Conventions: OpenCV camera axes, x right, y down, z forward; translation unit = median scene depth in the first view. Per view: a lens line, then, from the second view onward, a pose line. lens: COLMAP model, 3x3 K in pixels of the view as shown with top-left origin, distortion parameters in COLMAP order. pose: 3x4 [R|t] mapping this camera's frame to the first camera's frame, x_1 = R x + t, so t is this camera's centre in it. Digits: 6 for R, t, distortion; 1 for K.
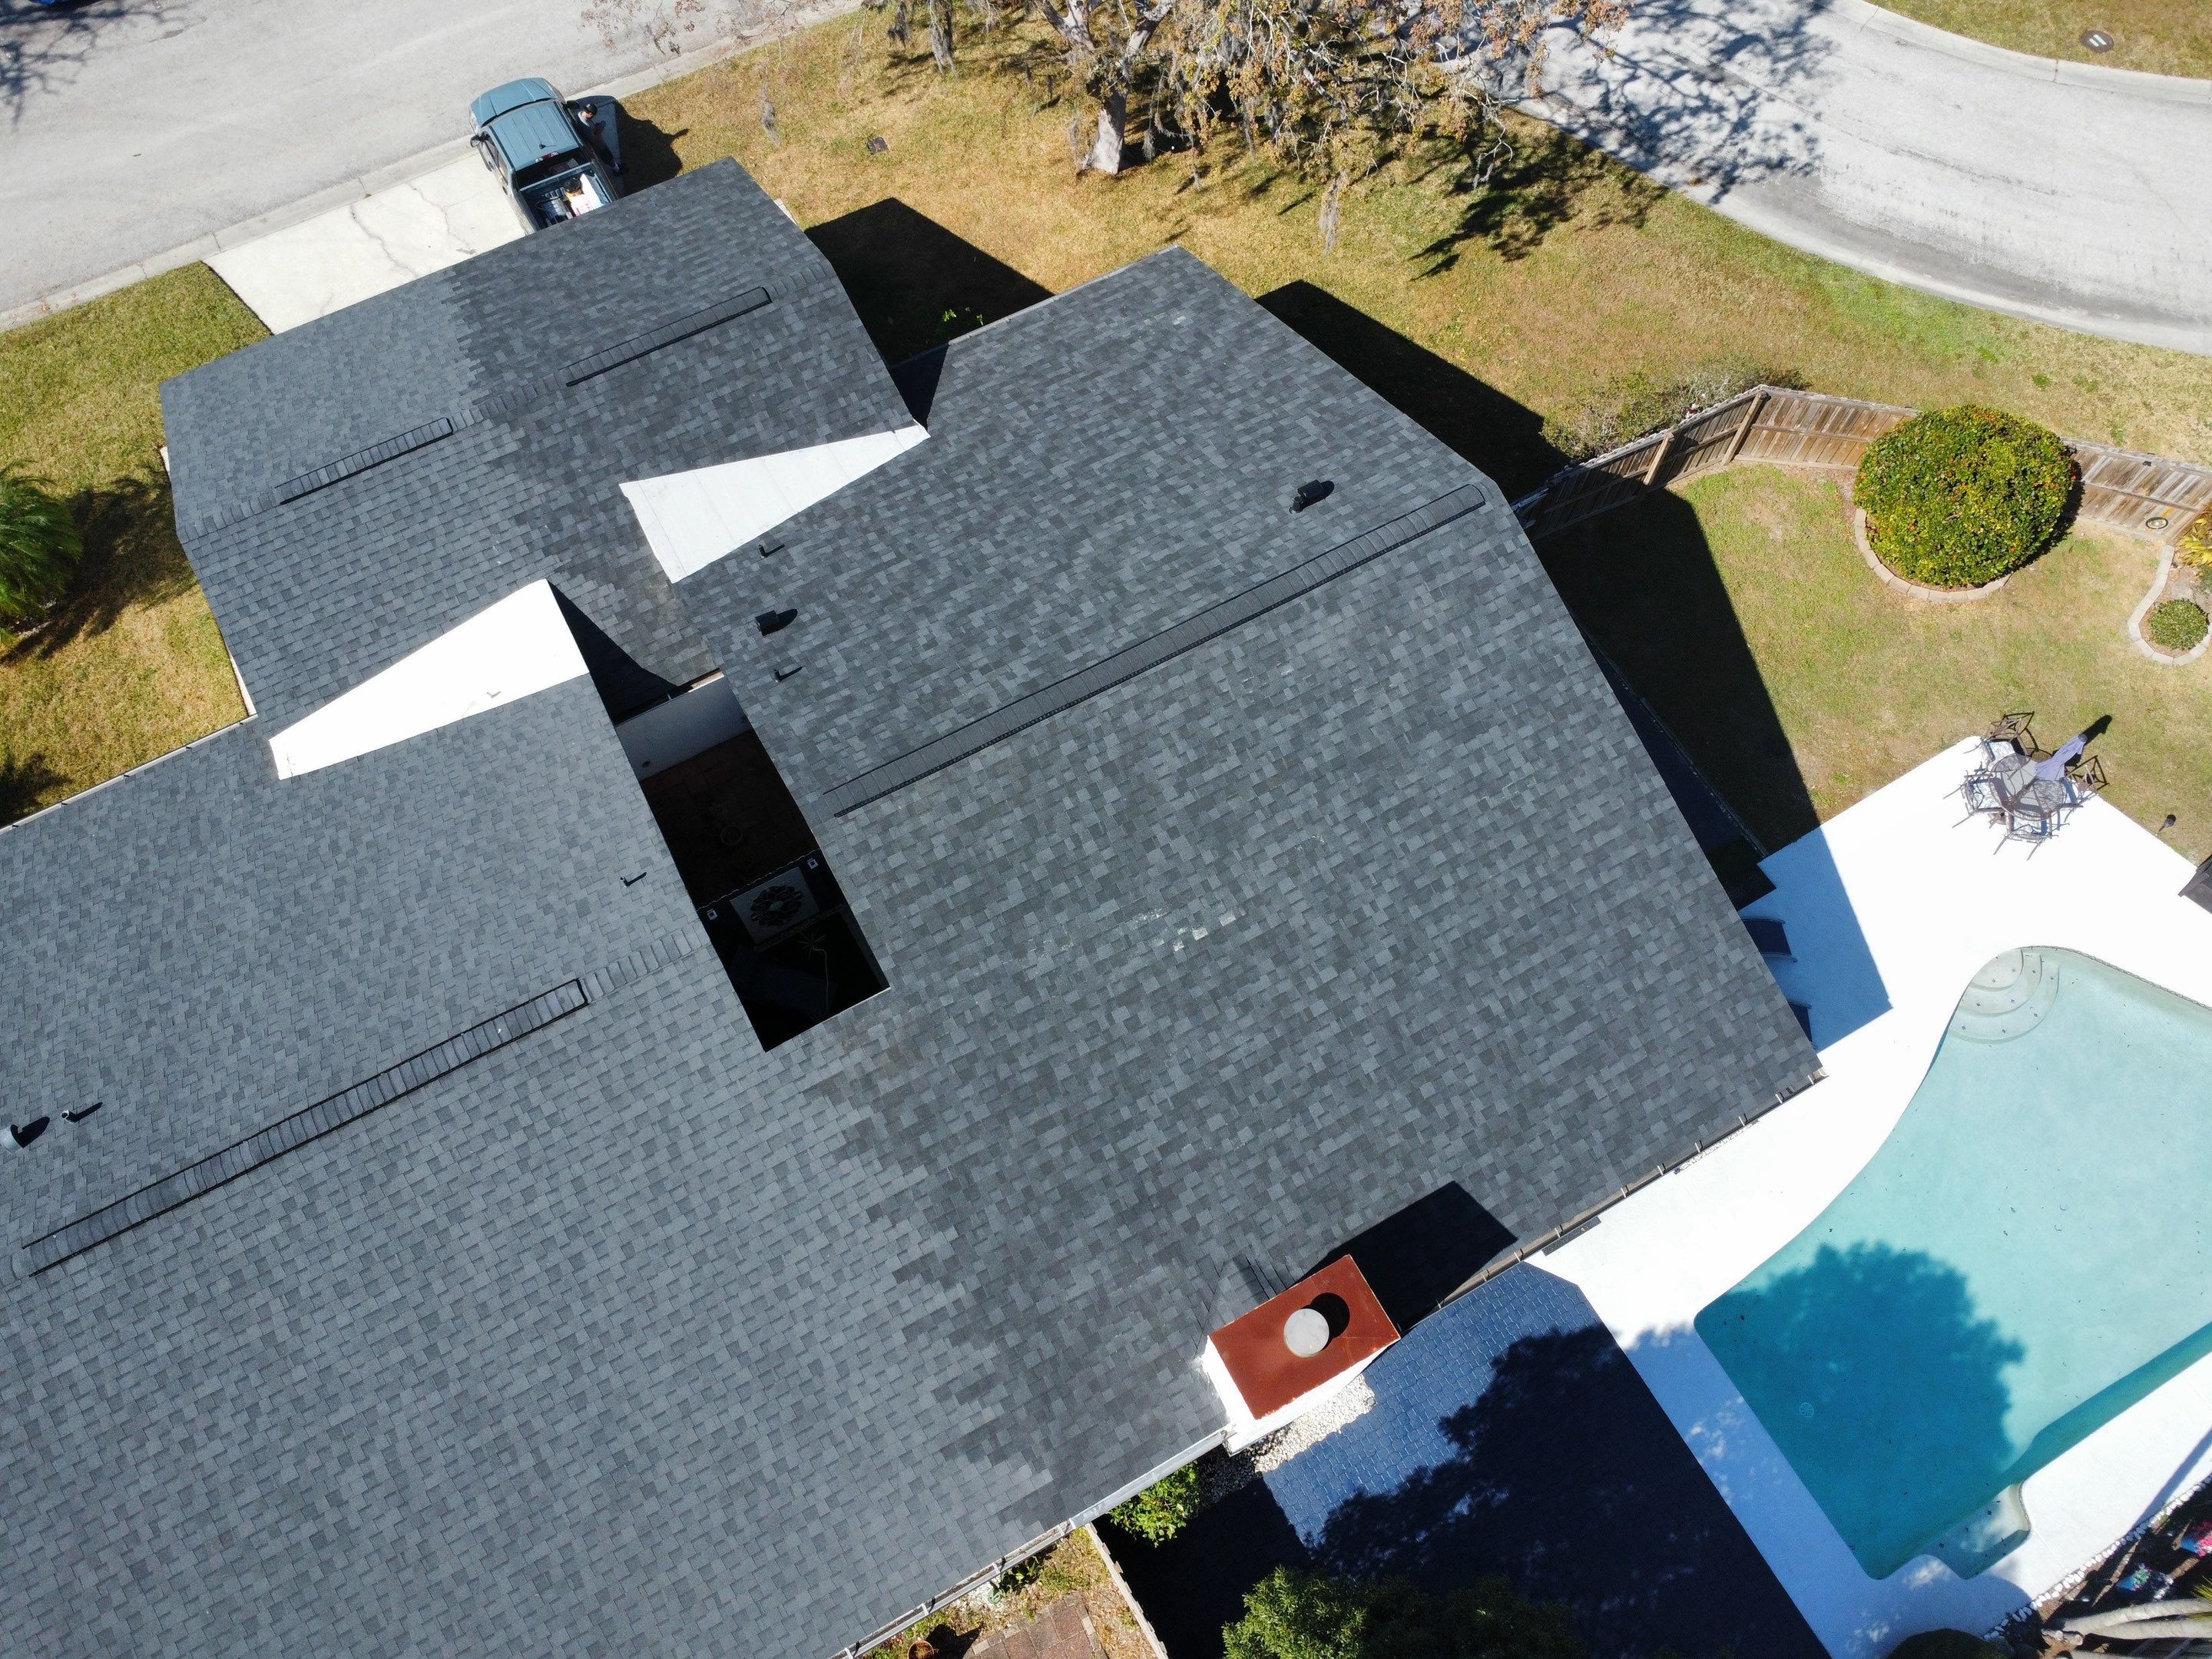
lens RADIAL K [[1603.0, 0, 1095.9], [0, 1603.0, 820.4], [0, 0, 1]] dist [-0.024188, -0.015731]
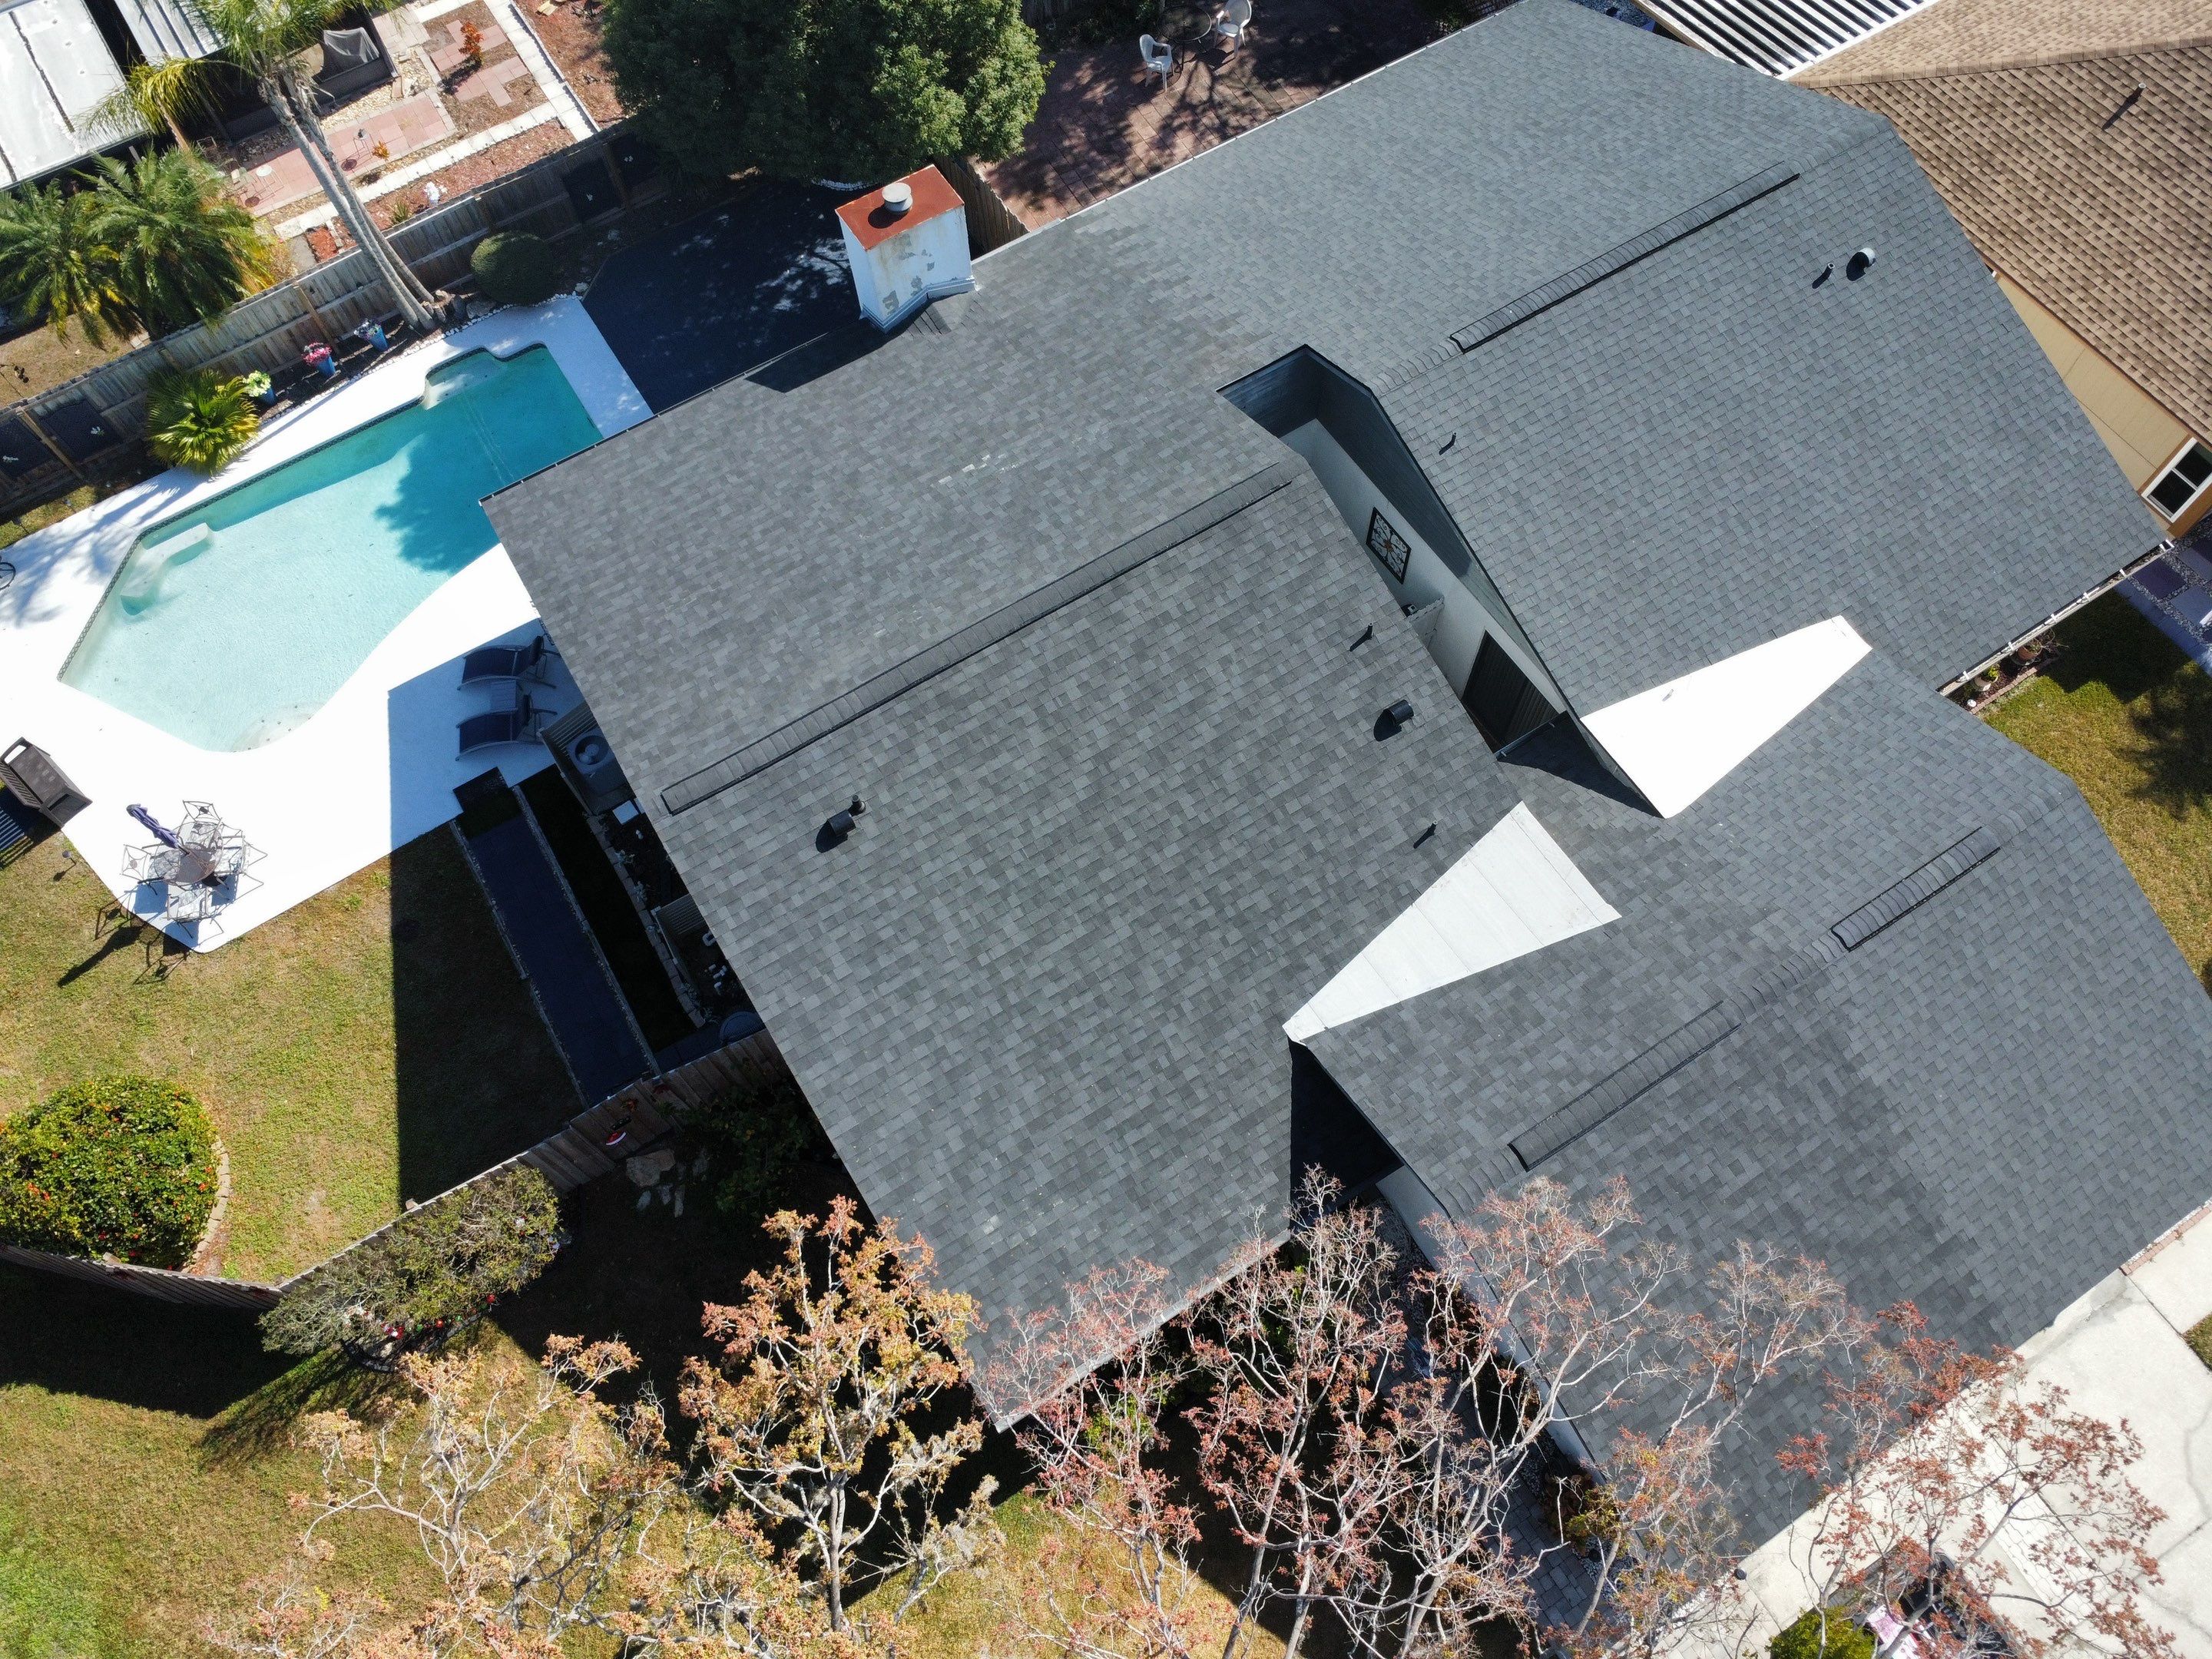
lens RADIAL K [[1603.0, 0, 1095.9], [0, 1603.0, 820.4], [0, 0, 1]] dist [-0.024188, -0.015731]
pose [[-0.997263, 0.070426, 0.022506, -0.033396], [-0.025510, -0.613466, 0.789309, -0.892042], [0.069395, 0.786574, 0.613584, 0.408800]]
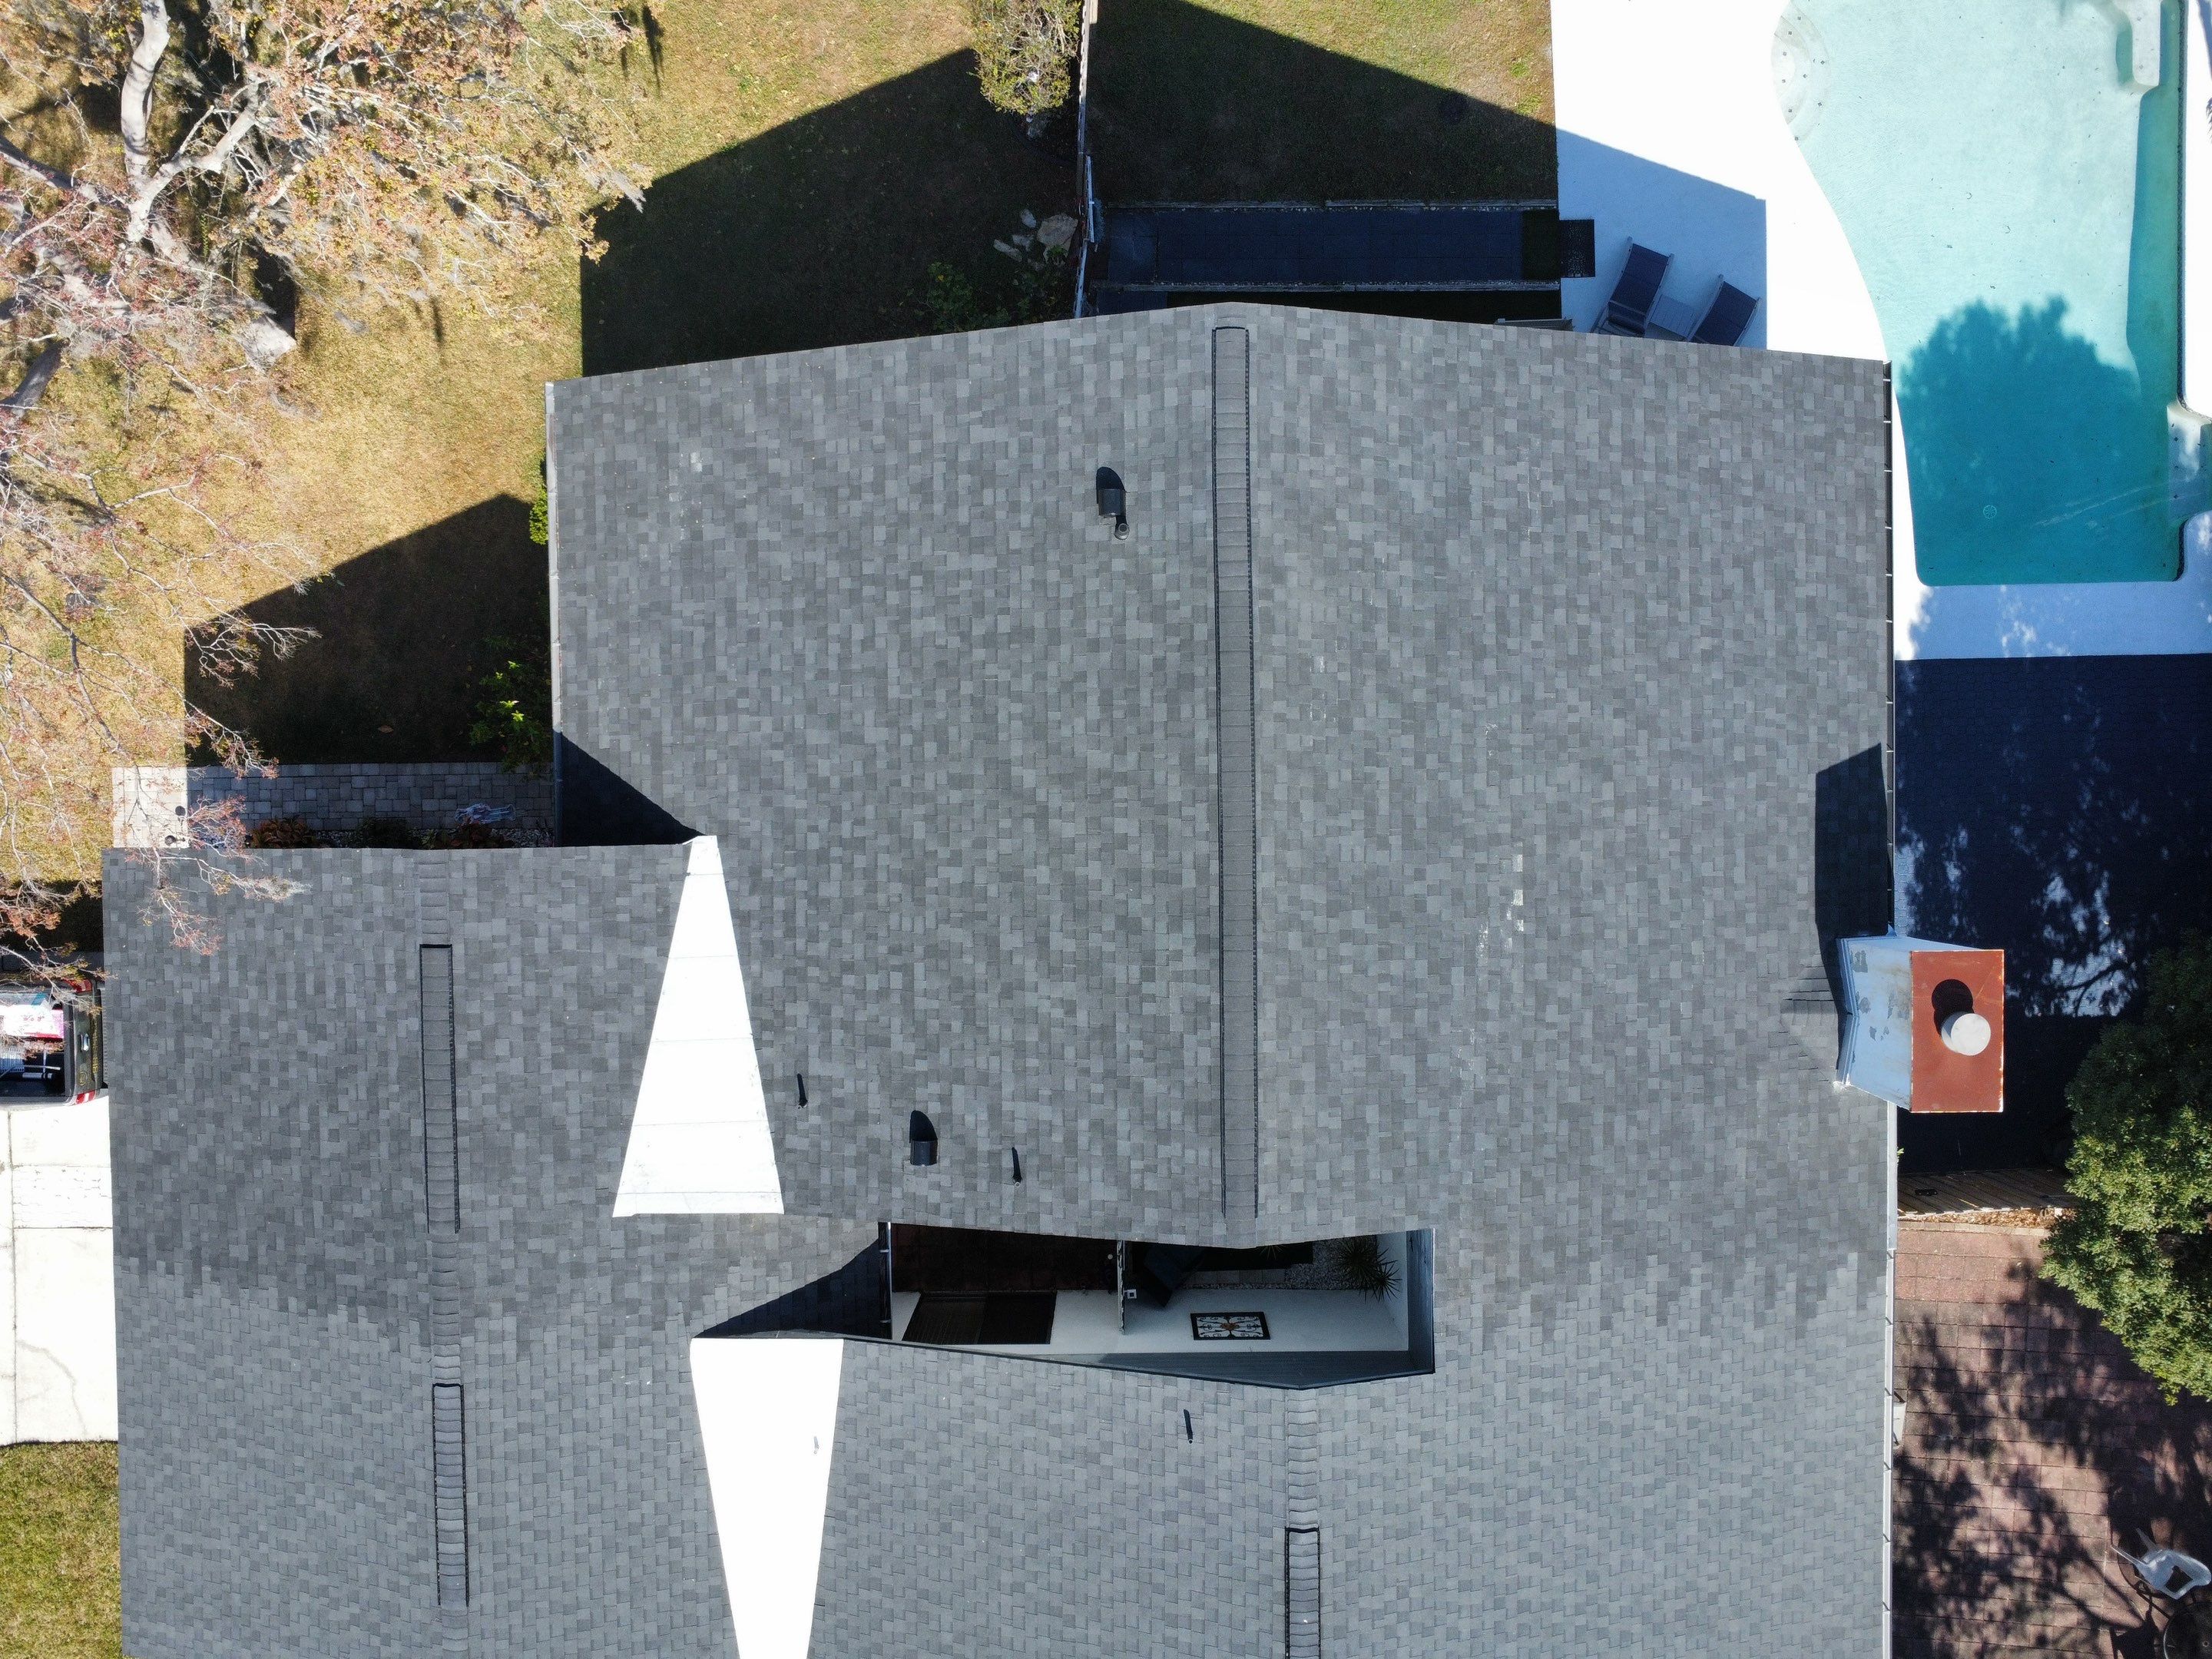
lens RADIAL K [[1611.0, 0, 1095.1], [0, 1611.0, 819.1], [0, 0, 1]] dist [-0.034754, 0.006733]
pose [[0.470899, -0.882168, -0.005804, -0.003973], [0.794884, 0.421435, 0.436522, -0.466716], [-0.382640, -0.210171, 0.899675, 0.232553]]
